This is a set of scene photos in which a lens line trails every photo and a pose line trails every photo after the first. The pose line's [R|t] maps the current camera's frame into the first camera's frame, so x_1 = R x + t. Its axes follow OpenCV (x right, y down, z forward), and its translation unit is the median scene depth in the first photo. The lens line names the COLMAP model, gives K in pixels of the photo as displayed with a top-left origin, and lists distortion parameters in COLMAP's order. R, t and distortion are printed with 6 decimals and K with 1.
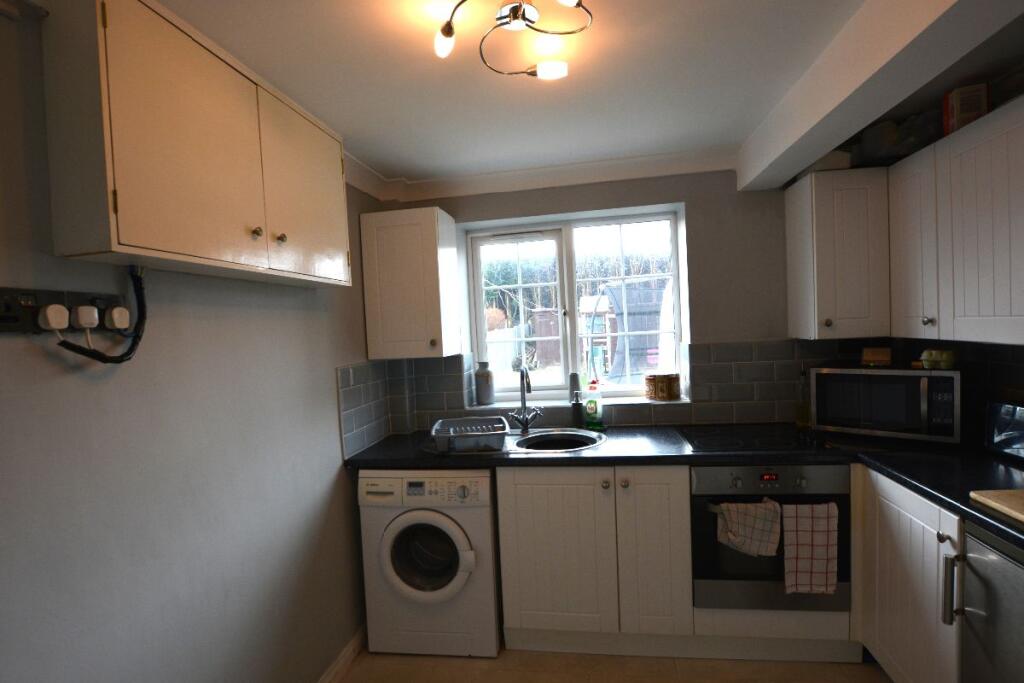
lens RADIAL K [[498.5, 0, 512.0], [0, 498.5, 341.5], [0, 0, 1]] dist [-0.031391, 0.000662]
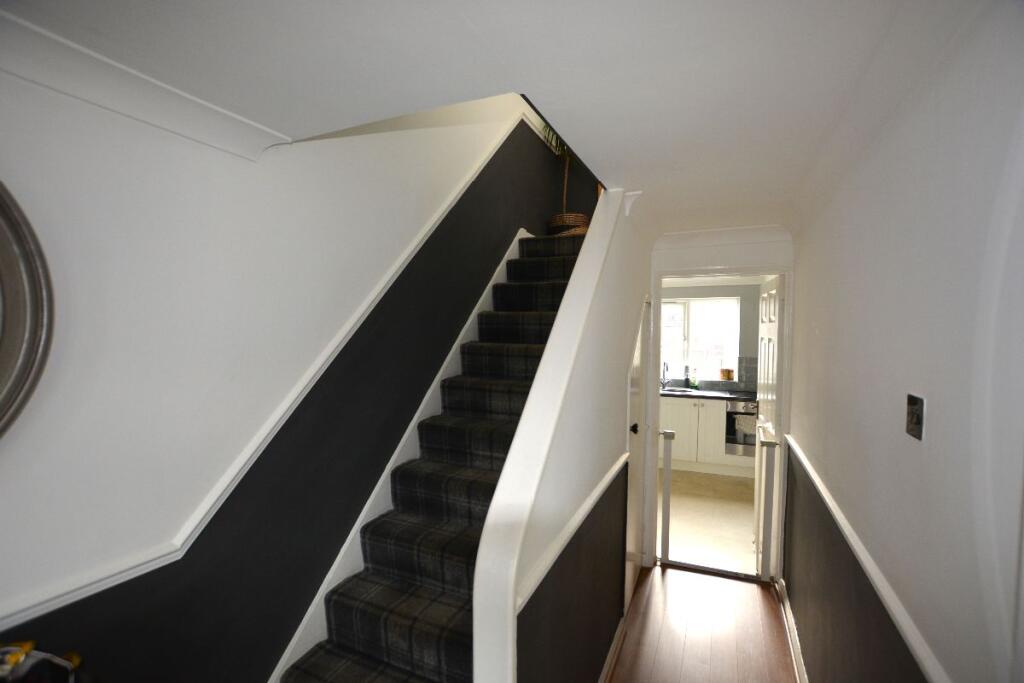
lens RADIAL K [[453.0, 0, 512.0], [0, 453.0, 341.5], [0, 0, 1]] dist [-0.029132, 0.000492]
pose [[0.962103, 0.071615, -0.263115, -0.151018], [-0.070753, 0.997412, 0.012762, -0.024132], [0.263348, 0.006337, 0.964680, -1.618077]]
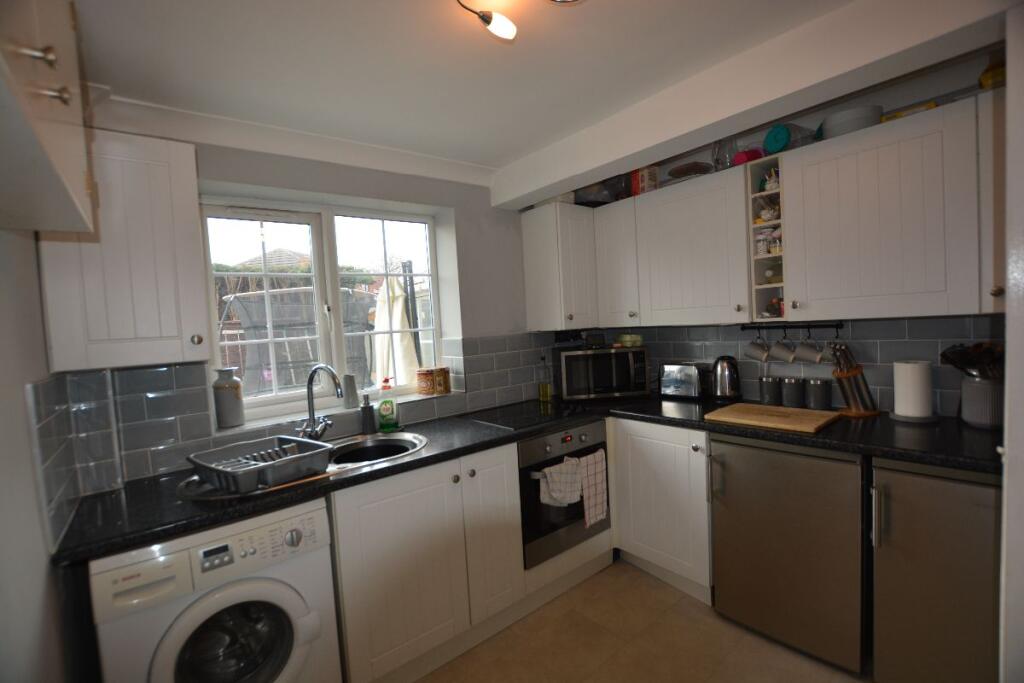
lens RADIAL K [[453.0, 0, 512.0], [0, 453.0, 341.5], [0, 0, 1]] dist [-0.029132, 0.000492]
pose [[0.670525, -0.022202, 0.741554, -0.362392], [0.050884, 0.998575, -0.016113, 0.039078], [-0.740140, 0.048538, 0.670699, 0.298675]]
